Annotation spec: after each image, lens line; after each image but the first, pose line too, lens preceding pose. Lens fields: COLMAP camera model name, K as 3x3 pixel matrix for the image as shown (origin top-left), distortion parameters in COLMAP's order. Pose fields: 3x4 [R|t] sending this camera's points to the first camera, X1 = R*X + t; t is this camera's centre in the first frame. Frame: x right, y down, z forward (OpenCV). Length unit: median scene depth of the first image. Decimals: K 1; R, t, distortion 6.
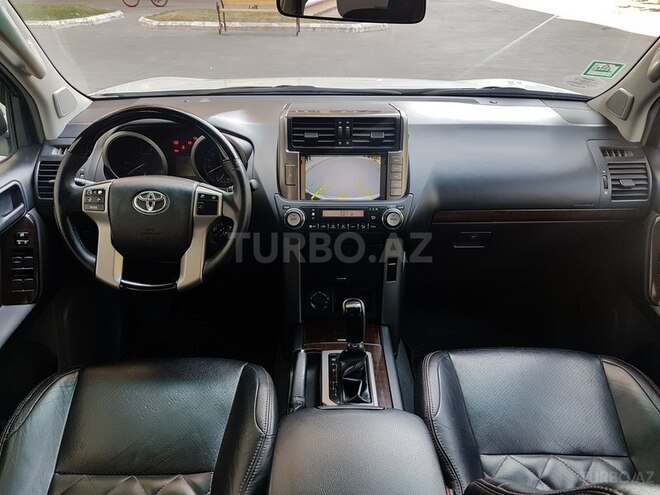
lens RADIAL K [[511.4, 0, 324.6], [0, 511.4, 247.3], [0, 0, 1]] dist [0.126515, -0.178632]
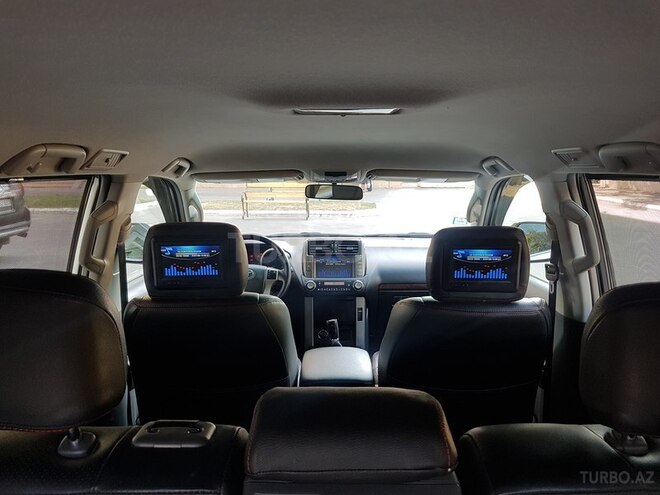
lens RADIAL K [[511.4, 0, 324.6], [0, 511.4, 247.3], [0, 0, 1]] dist [0.126515, -0.178632]
pose [[0.999913, -0.004406, -0.012429, 0.022723], [0.000025, 0.943163, -0.332332, 0.468798], [0.013187, 0.332303, 0.943081, -0.967176]]
